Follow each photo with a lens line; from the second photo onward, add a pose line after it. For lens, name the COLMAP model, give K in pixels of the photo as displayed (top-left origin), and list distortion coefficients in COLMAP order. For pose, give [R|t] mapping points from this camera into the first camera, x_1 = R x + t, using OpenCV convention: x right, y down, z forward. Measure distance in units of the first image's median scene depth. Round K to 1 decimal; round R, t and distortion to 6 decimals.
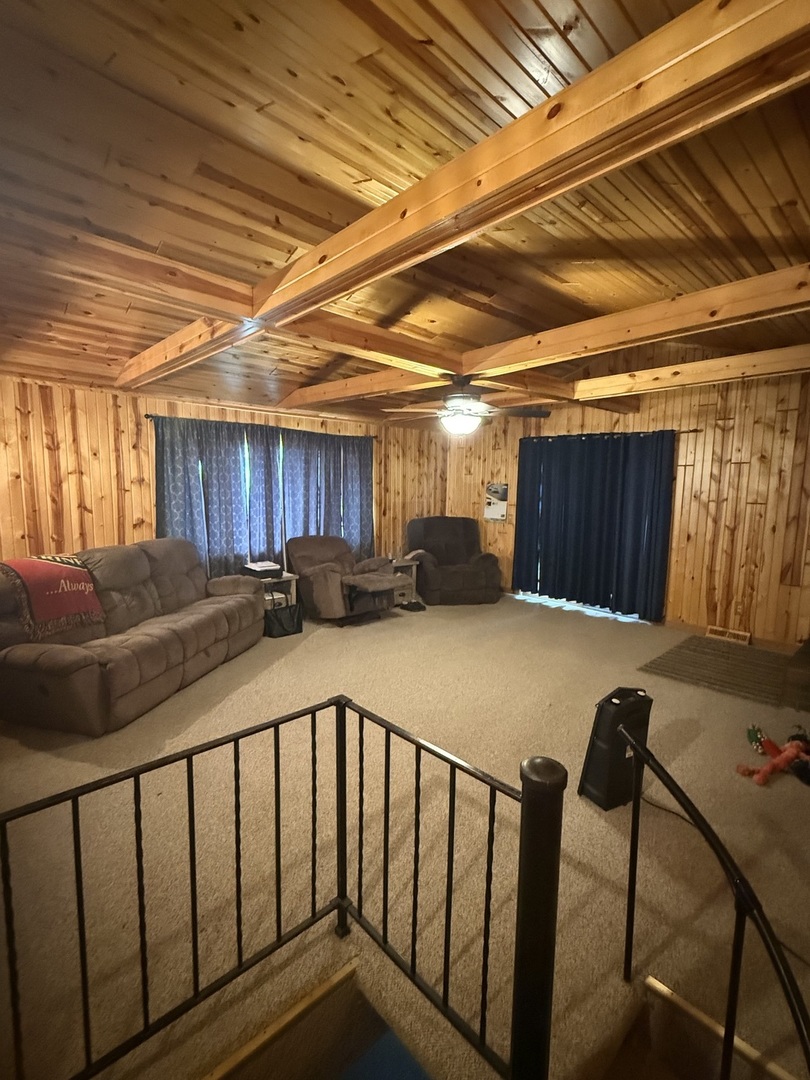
lens RADIAL K [[492.0, 0, 406.0], [0, 492.0, 542.8], [0, 0, 1]] dist [0.001409, -0.000455]
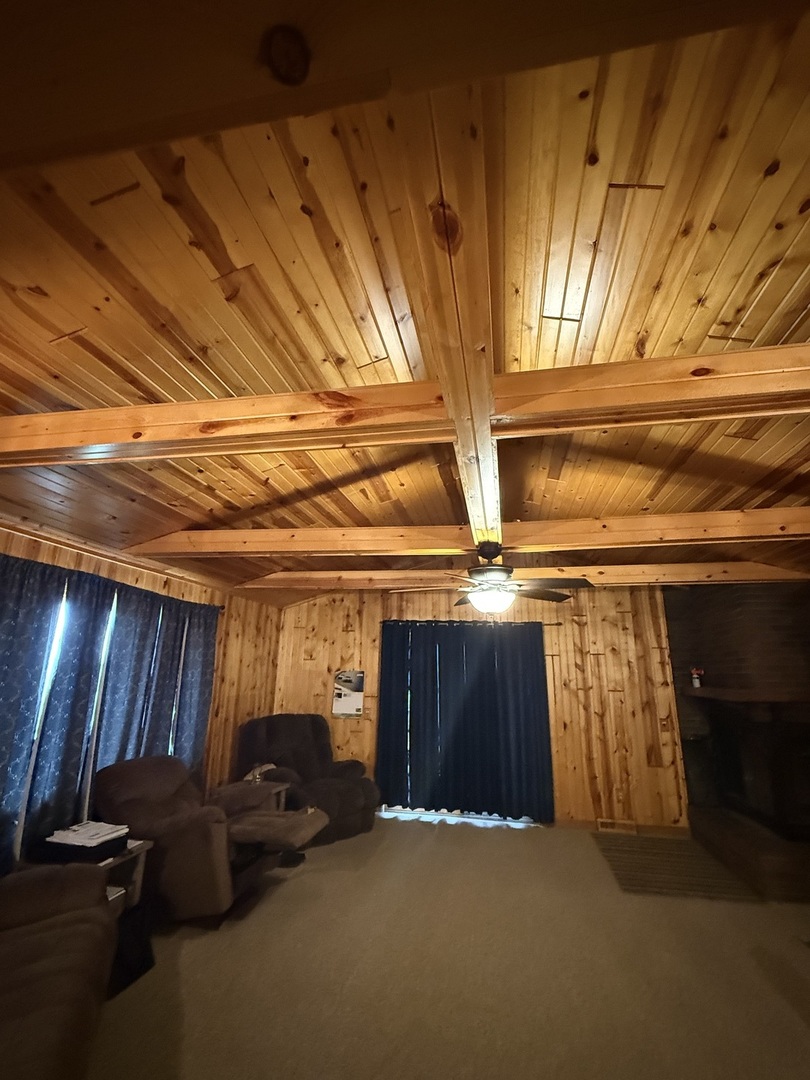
lens RADIAL K [[492.0, 0, 402.1], [0, 492.0, 540.9], [0, 0, 1]] dist [0.001409, -0.000455]
pose [[0.806481, 0.153593, 0.570962, -0.344068], [0.064694, 0.936949, -0.343426, -0.040604], [-0.587710, 0.313905, 0.745695, 0.294947]]
